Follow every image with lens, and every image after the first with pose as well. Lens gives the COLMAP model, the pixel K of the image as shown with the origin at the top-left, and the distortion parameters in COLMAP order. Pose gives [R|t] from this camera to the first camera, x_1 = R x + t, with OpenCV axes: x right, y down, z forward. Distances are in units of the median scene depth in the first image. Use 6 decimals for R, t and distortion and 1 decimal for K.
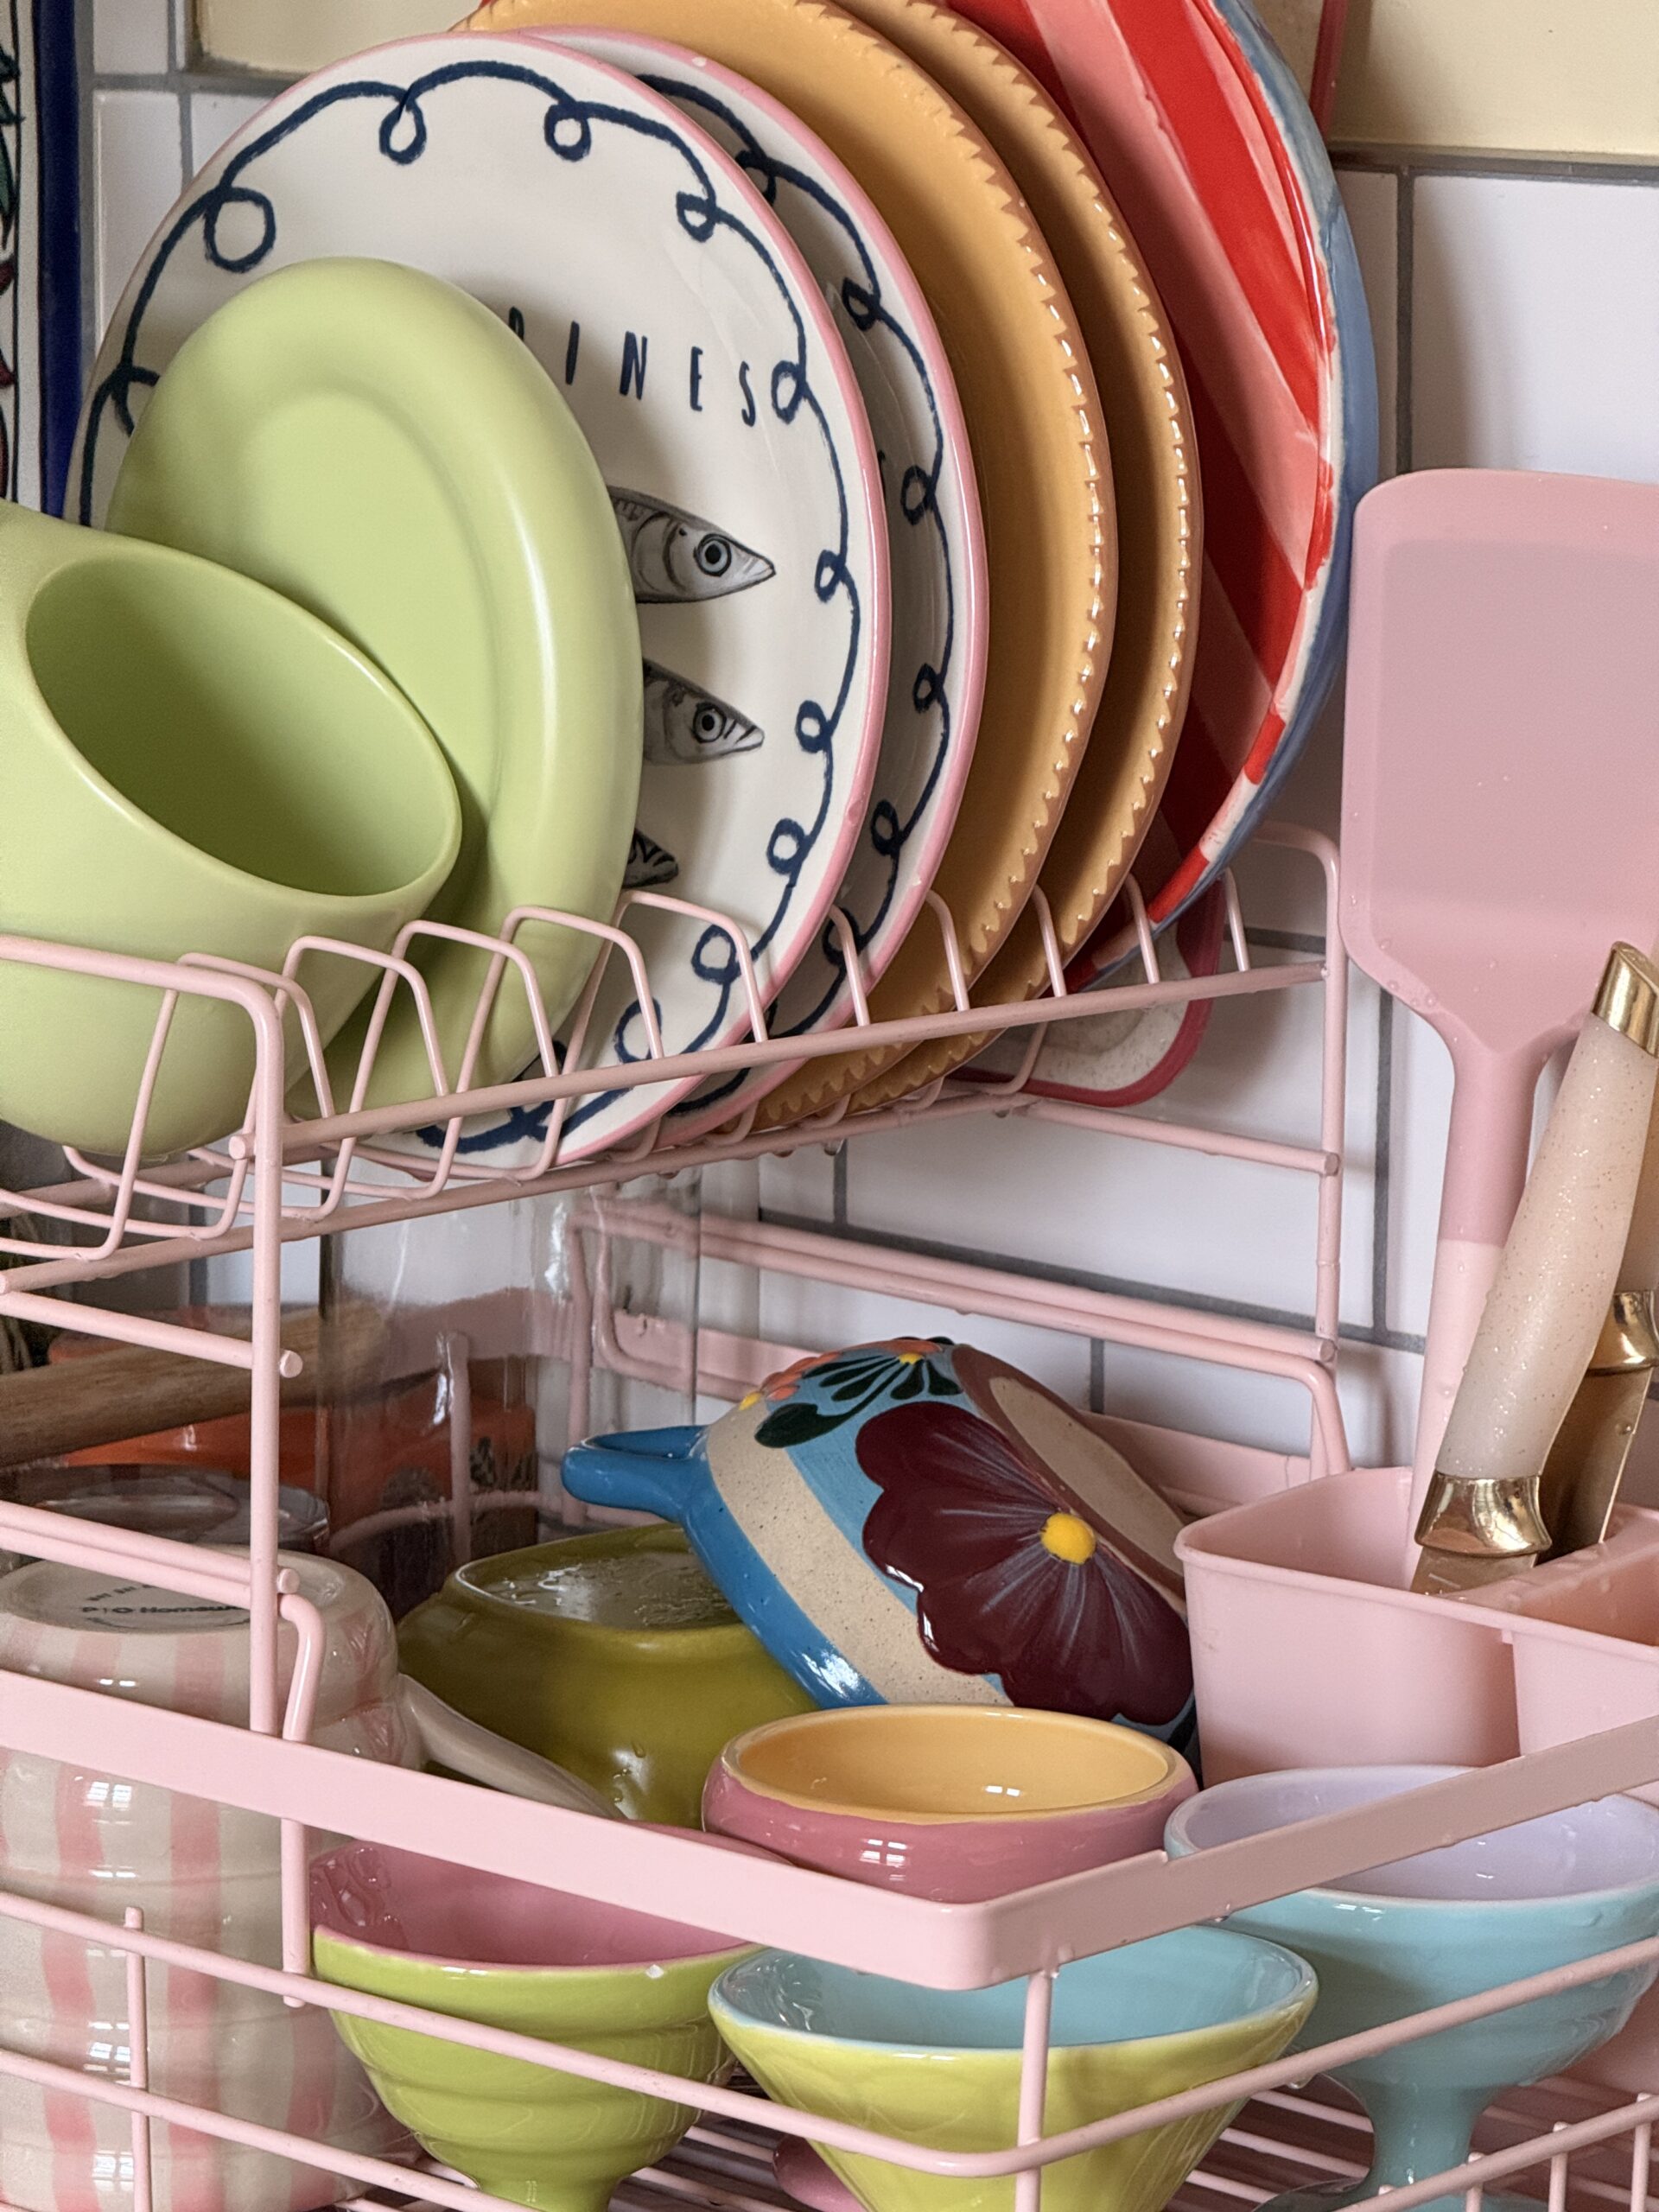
lens RADIAL K [[7603.7, 0, 868.6], [0, 7603.7, 1105.5], [0, 0, 1]] dist [0.216406, 1.646825]
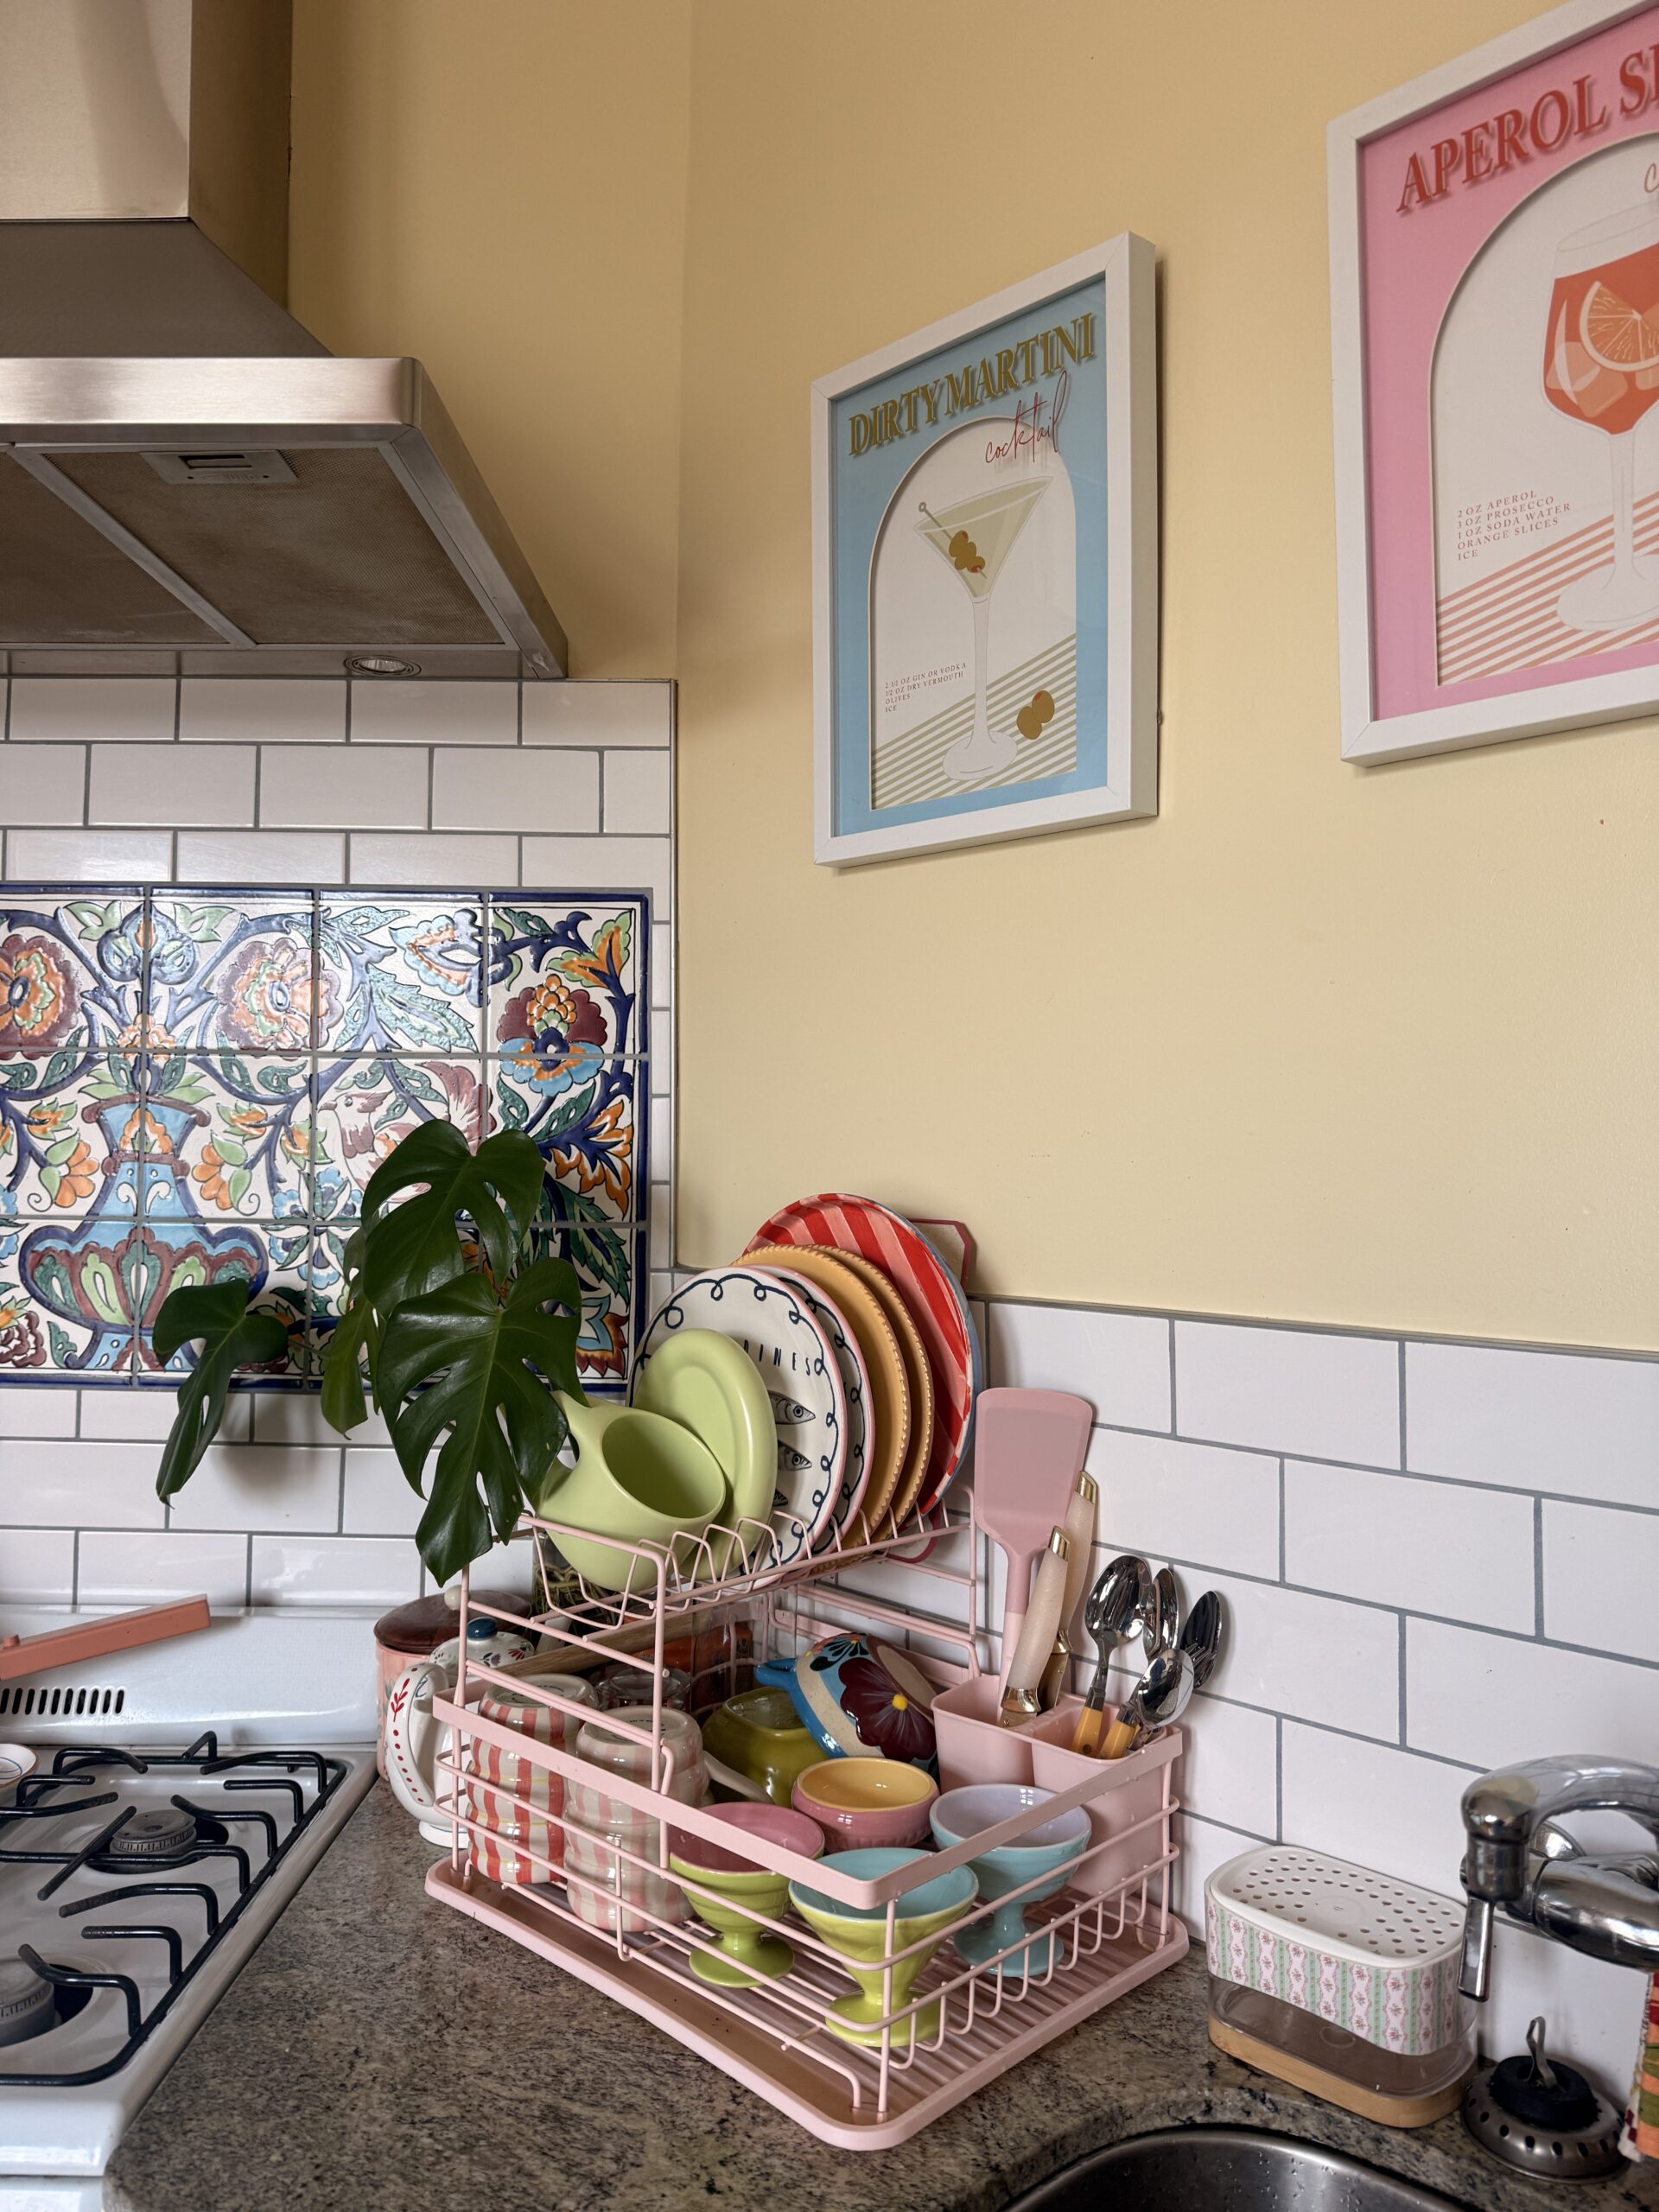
lens RADIAL K [[1635.2, 0, 829.5], [0, 1635.2, 1106.0], [0, 0, 1]] dist [-0.003063, -0.003695]
pose [[0.999878, -0.004077, -0.015069, 0.006577], [0.000721, 0.976330, -0.216285, -0.046542], [0.015594, 0.216248, 0.976214, 0.217379]]
